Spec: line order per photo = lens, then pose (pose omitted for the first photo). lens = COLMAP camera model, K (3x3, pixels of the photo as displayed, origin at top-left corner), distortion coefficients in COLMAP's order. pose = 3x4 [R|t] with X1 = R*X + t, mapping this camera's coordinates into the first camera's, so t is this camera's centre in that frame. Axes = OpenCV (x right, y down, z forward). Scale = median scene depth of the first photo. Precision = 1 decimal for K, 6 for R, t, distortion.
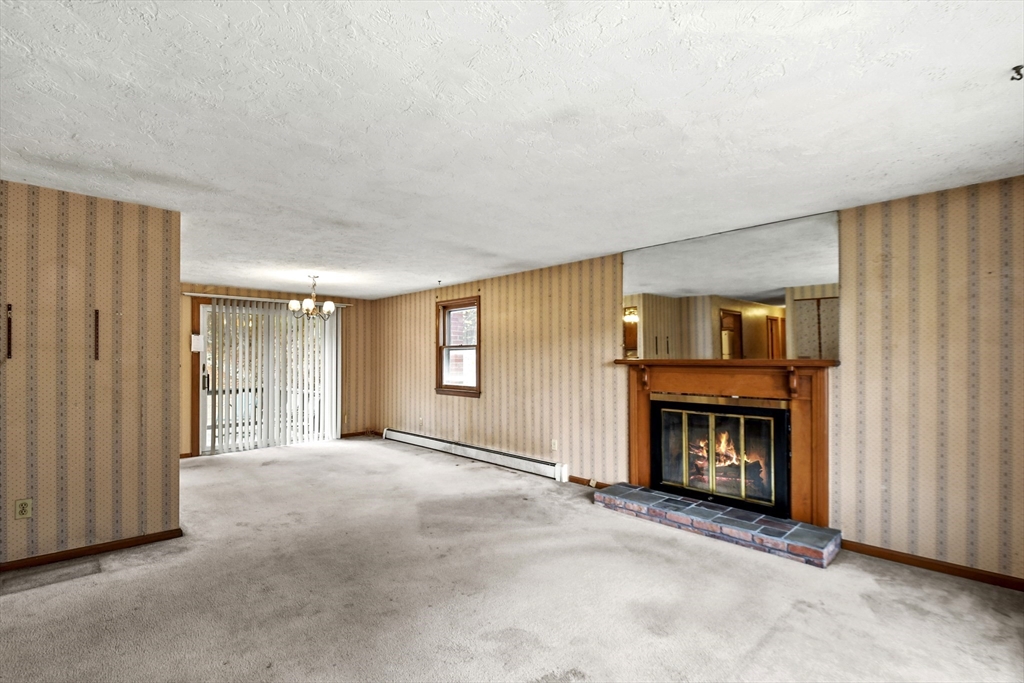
lens RADIAL K [[461.8, 0, 509.9], [0, 461.8, 346.3], [0, 0, 1]] dist [0.017044, -0.012607]
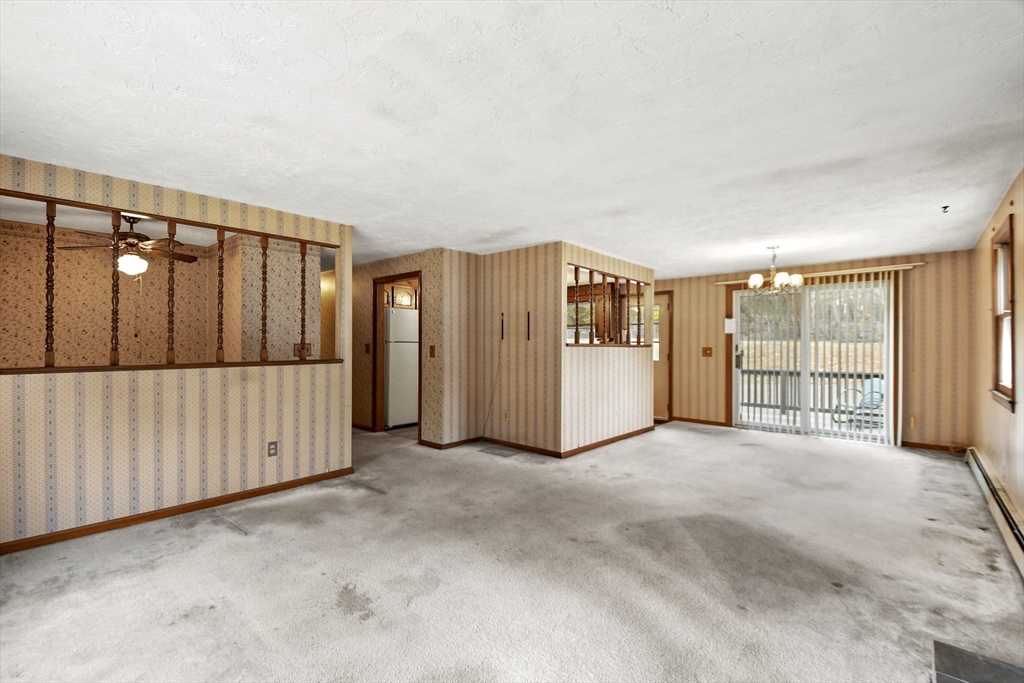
lens RADIAL K [[457.1, 0, 512.0], [0, 457.1, 341.5], [0, 0, 1]] dist [0.033192, -0.022694]
pose [[0.071613, -0.000177, -0.997432, 0.636329], [0.027765, 0.999613, 0.001816, 0.022380], [0.997046, -0.027824, 0.071590, 0.635220]]
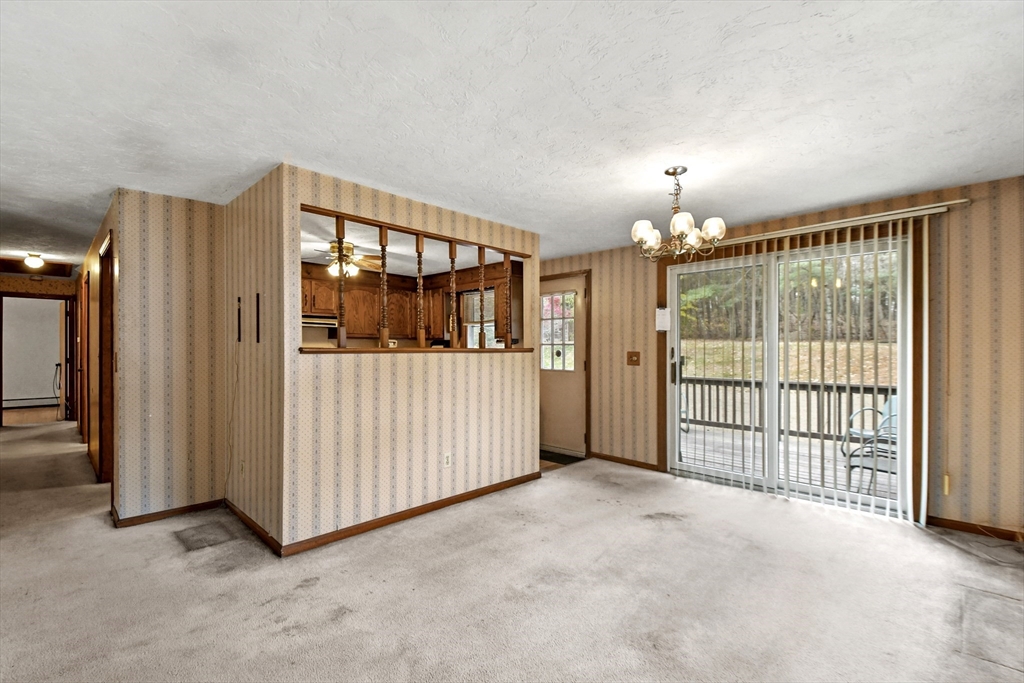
lens RADIAL K [[461.8, 0, 509.9], [0, 461.8, 346.3], [0, 0, 1]] dist [0.017044, -0.012607]
pose [[0.006328, 0.004617, -0.999969, 0.103121], [0.035110, 0.999372, 0.004837, 0.038150], [0.999363, -0.035139, 0.006162, 1.205405]]
